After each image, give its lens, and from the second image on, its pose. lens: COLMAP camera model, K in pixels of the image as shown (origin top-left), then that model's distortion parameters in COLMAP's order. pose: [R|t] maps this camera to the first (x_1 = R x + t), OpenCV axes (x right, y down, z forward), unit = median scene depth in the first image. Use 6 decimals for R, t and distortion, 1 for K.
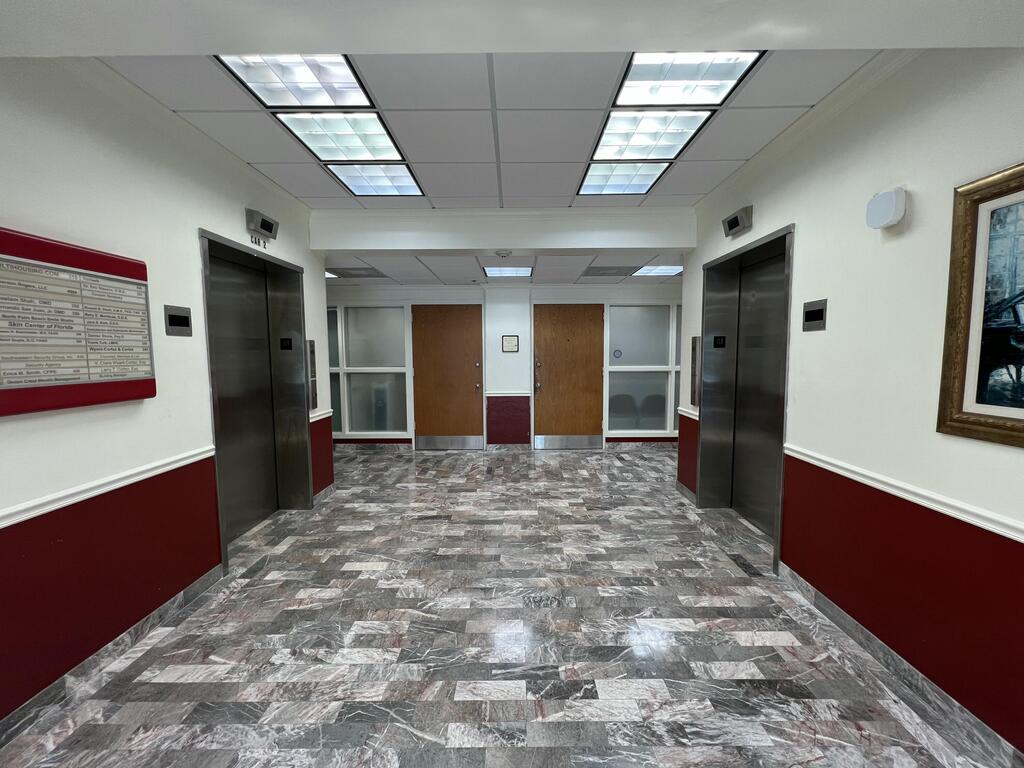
lens RADIAL K [[408.3, 0, 515.9], [0, 408.3, 384.0], [0, 0, 1]] dist [-0.000507, 0.000114]
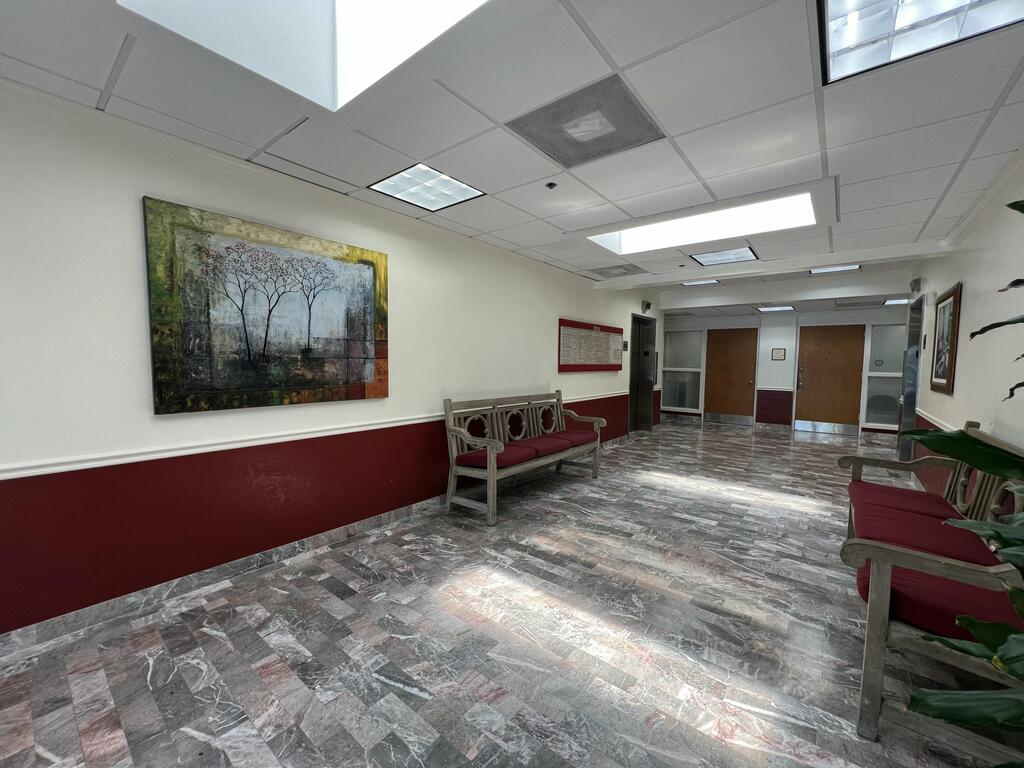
lens RADIAL K [[408.3, 0, 515.4], [0, 408.3, 386.0], [0, 0, 1]] dist [-0.000507, 0.000114]
pose [[0.782372, 0.055508, -0.620333, 0.158609], [-0.066806, 0.997753, 0.005024, 0.067929], [0.619219, 0.037511, 0.784322, -0.704635]]
